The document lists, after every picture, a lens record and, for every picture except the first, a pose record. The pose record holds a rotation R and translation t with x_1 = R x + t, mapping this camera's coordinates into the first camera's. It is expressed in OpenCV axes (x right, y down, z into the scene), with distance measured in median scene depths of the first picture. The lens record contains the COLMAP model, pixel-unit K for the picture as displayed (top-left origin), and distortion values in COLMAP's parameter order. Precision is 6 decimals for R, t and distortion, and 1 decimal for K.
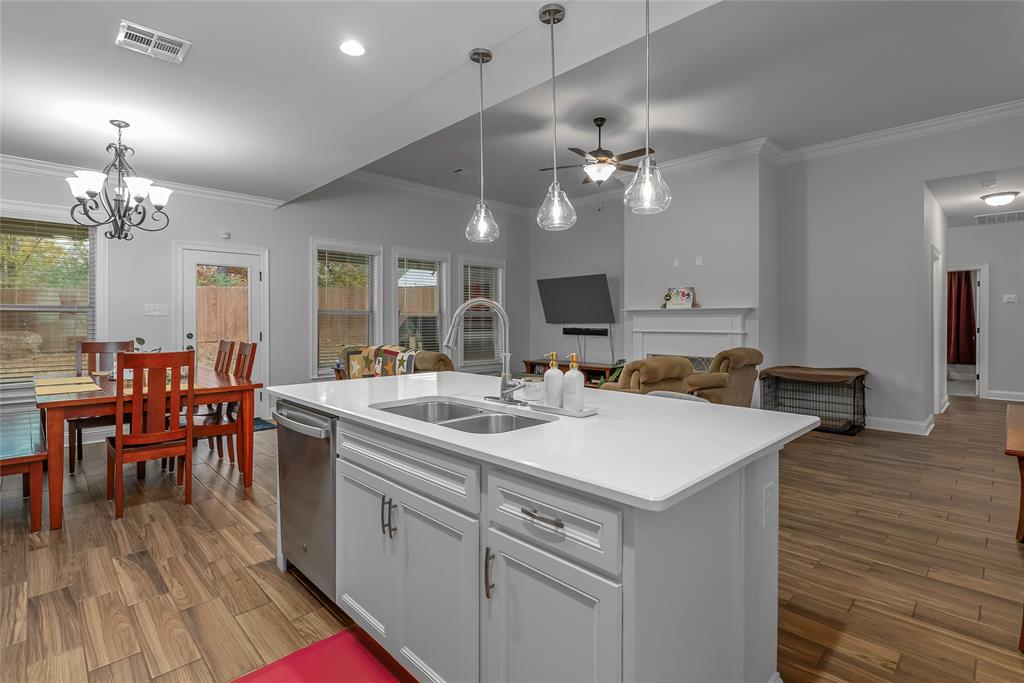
lens RADIAL K [[493.8, 0, 510.4], [0, 493.8, 321.8], [0, 0, 1]] dist [0.000318, 0.000424]
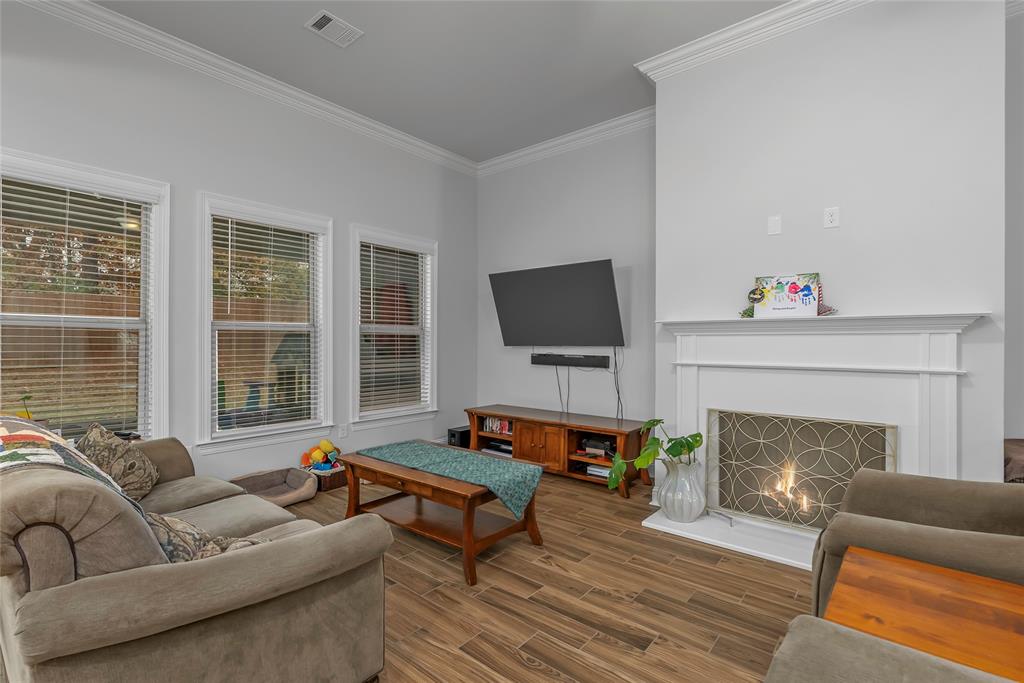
lens RADIAL K [[473.4, 0, 513.5], [0, 473.4, 339.2], [0, 0, 1]] dist [0.001894, 0.000363]
pose [[0.994355, 0.004075, 0.106023, 0.031142], [-0.003445, 0.999975, -0.006126, -0.002439], [-0.106045, 0.005726, 0.994345, 0.581981]]
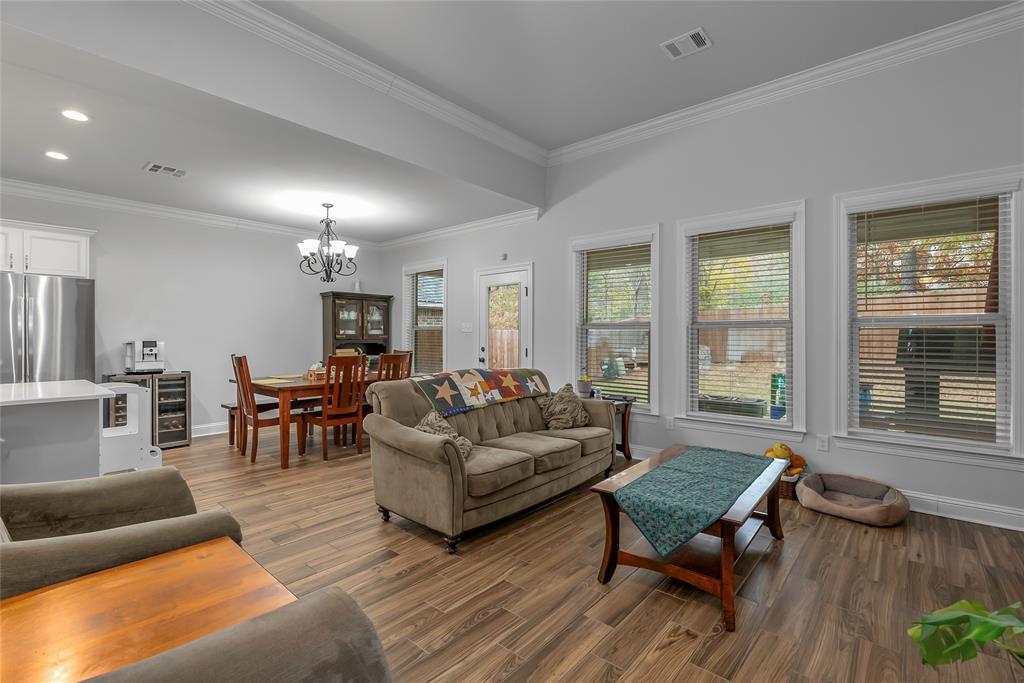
lens RADIAL K [[464.8, 0, 511.6], [0, 464.8, 337.1], [0, 0, 1]] dist [-0.002159, -0.000163]
pose [[0.079631, 0.002470, -0.996821, 0.398844], [-0.005674, 0.999982, 0.002025, -0.002684], [0.996808, 0.005494, 0.079644, 0.861395]]
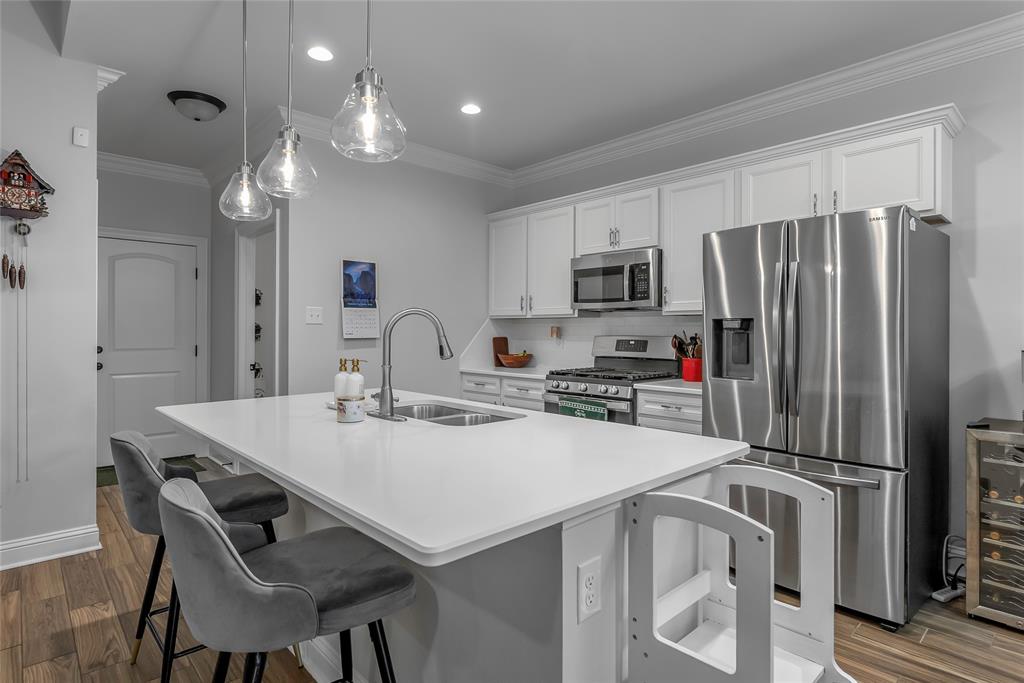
lens RADIAL K [[533.6, 0, 513.7], [0, 533.6, 333.5], [0, 0, 1]] dist [-0.018942, -0.000086]
pose [[-0.999820, -0.000456, 0.018967, -0.087731], [-0.000293, 0.999963, 0.008555, -0.001739], [-0.018970, 0.008547, -0.999784, 0.650920]]
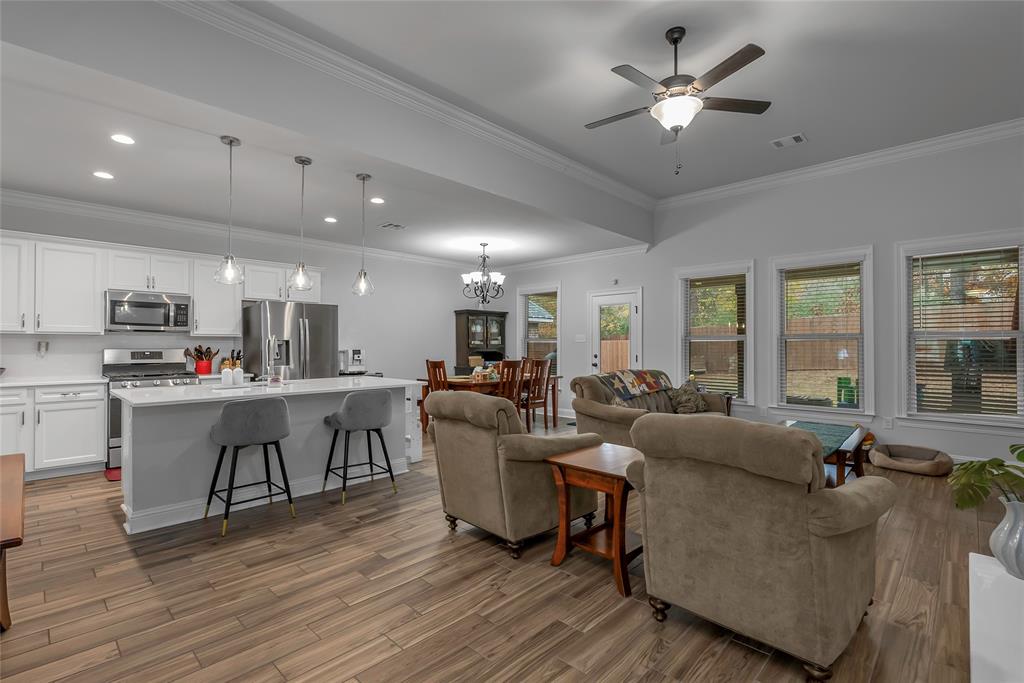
lens RADIAL K [[472.5, 0, 513.3], [0, 472.5, 343.5], [0, 0, 1]] dist [-0.002142, 0.000158]
pose [[0.029083, -0.003573, -0.999571, 0.639992], [-0.004022, 0.999985, -0.003692, -0.002294], [0.999569, 0.004128, 0.029069, 0.631853]]
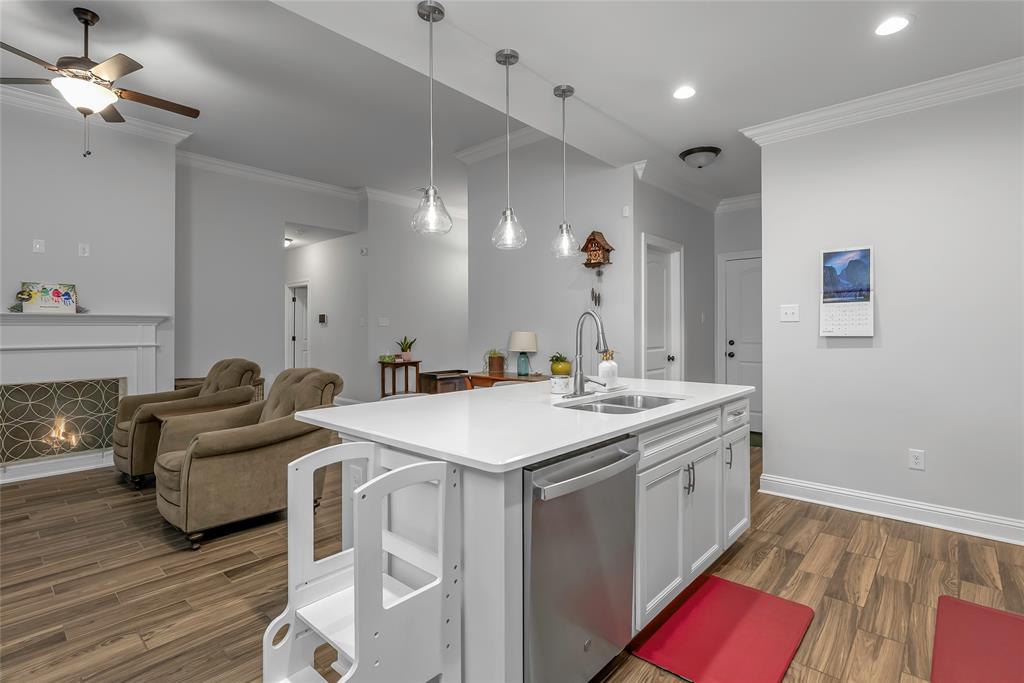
lens RADIAL K [[488.9, 0, 517.9], [0, 488.9, 329.1], [0, 0, 1]] dist [-0.004353, -0.000313]
pose [[-0.070005, 0.001679, 0.997545, -0.391819], [0.006694, 0.999977, -0.001213, 0.000009], [-0.997524, 0.006593, -0.070015, 0.403063]]
